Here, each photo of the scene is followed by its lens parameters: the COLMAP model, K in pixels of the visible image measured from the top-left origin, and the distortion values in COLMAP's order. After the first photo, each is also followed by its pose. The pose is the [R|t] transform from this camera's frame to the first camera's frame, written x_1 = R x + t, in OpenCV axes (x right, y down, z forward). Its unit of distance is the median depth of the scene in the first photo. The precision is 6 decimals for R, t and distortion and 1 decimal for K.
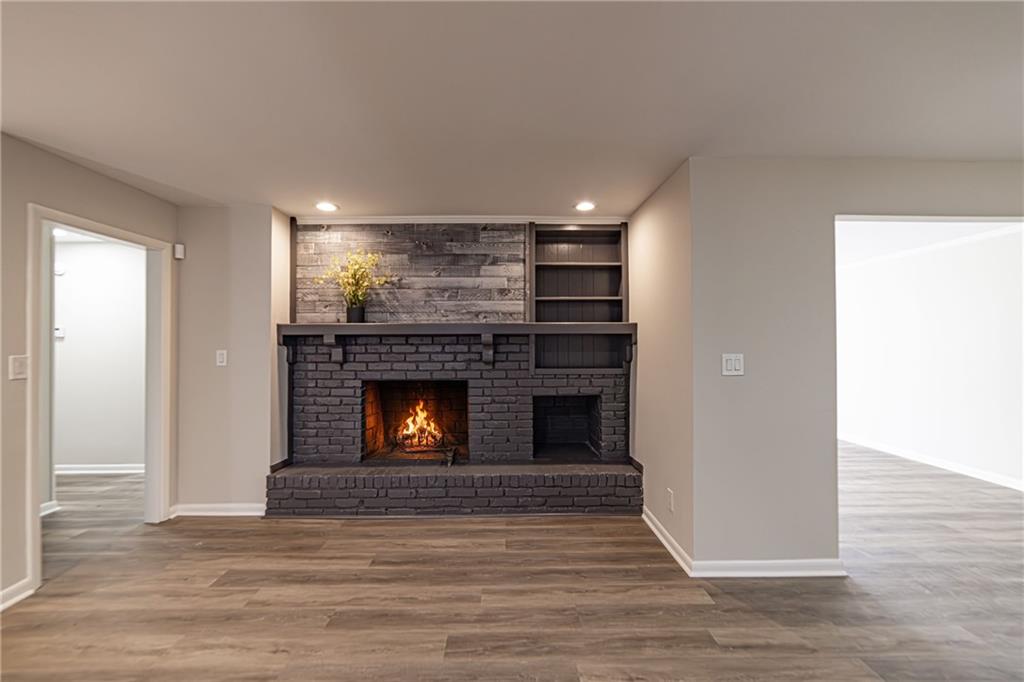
lens RADIAL K [[410.0, 0, 510.1], [0, 410.0, 343.5], [0, 0, 1]] dist [-0.011425, 0.004079]
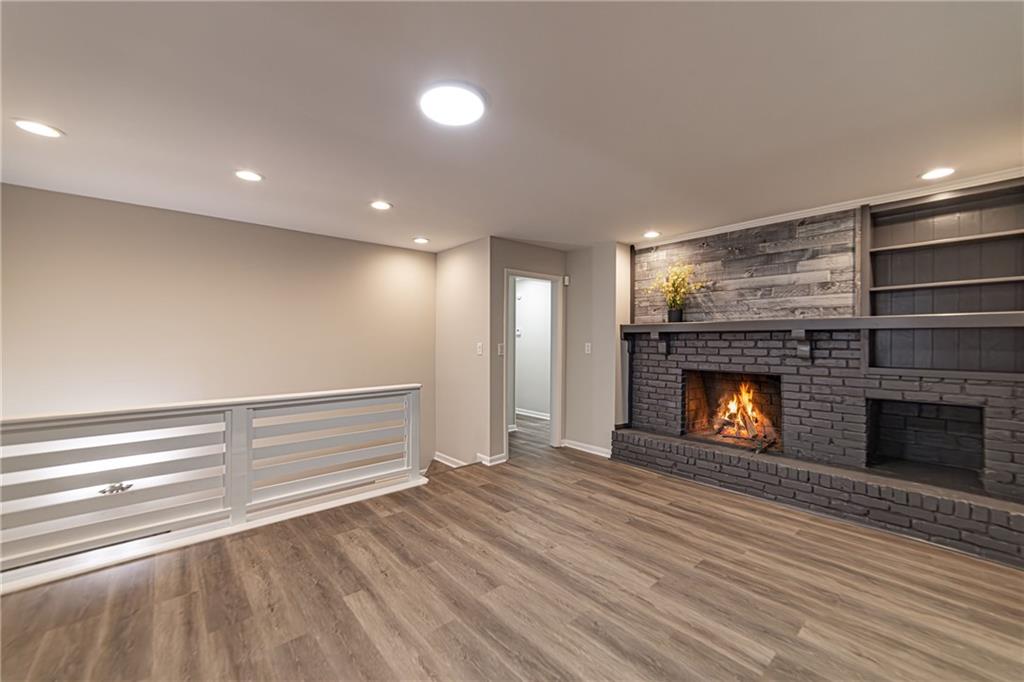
lens RADIAL K [[410.0, 0, 507.0], [0, 410.0, 339.6], [0, 0, 1]] dist [-0.011425, 0.004079]
pose [[0.639287, 0.004391, -0.768956, 0.247497], [-0.002425, 0.999990, 0.003693, -0.001111], [0.768964, -0.000496, 0.639292, -0.185197]]
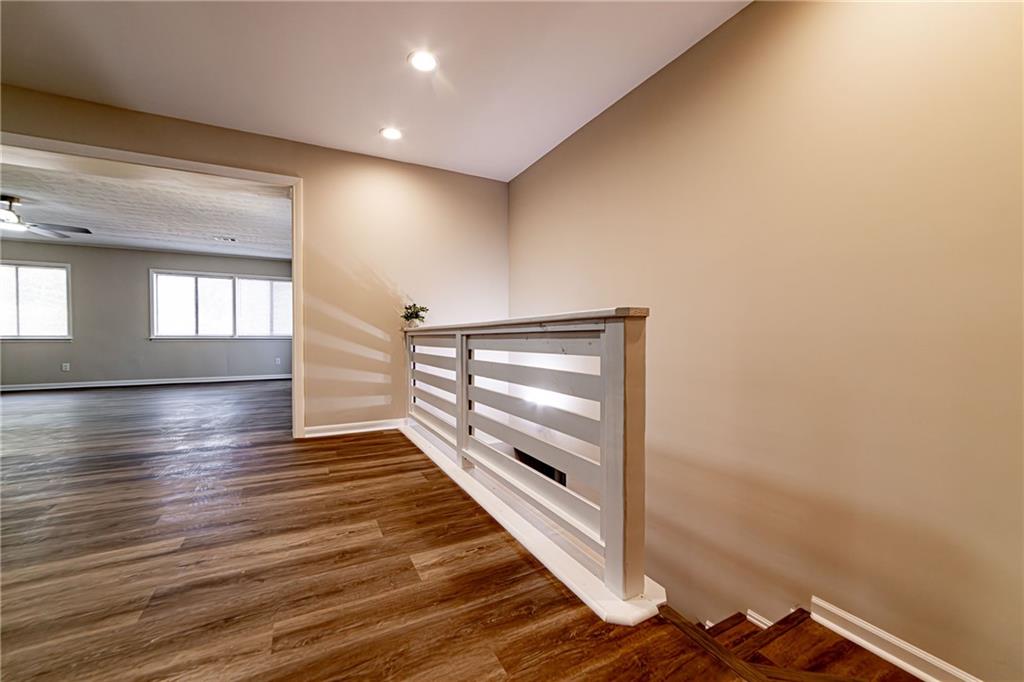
lens RADIAL K [[399.8, 0, 509.1], [0, 399.8, 340.5], [0, 0, 1]] dist [-0.002341, -0.000004]
pose [[-0.893983, 0.007557, -0.448037, -0.499779], [0.004556, 0.999959, 0.007775, 0.150067], [0.448078, 0.004910, -0.893981, 0.596231]]
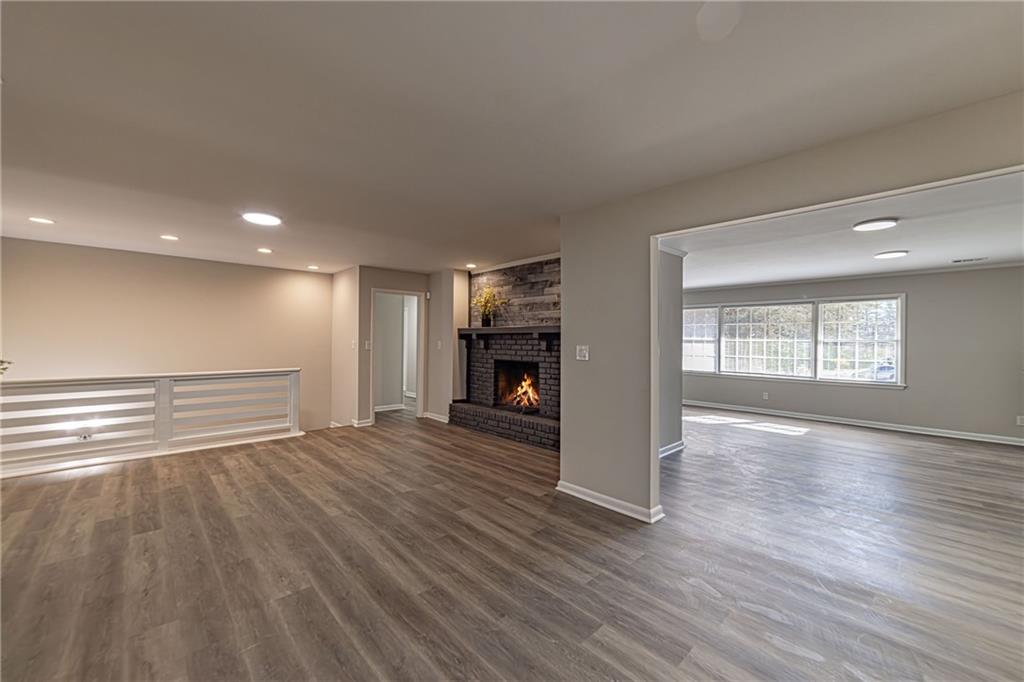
lens RADIAL K [[410.0, 0, 511.1], [0, 410.0, 345.0], [0, 0, 1]] dist [-0.011425, 0.004079]
pose [[0.666282, 0.016783, -0.745511, 1.012570], [-0.007621, 0.999848, 0.015697, -0.000614], [0.745661, -0.004777, 0.666309, -0.114085]]
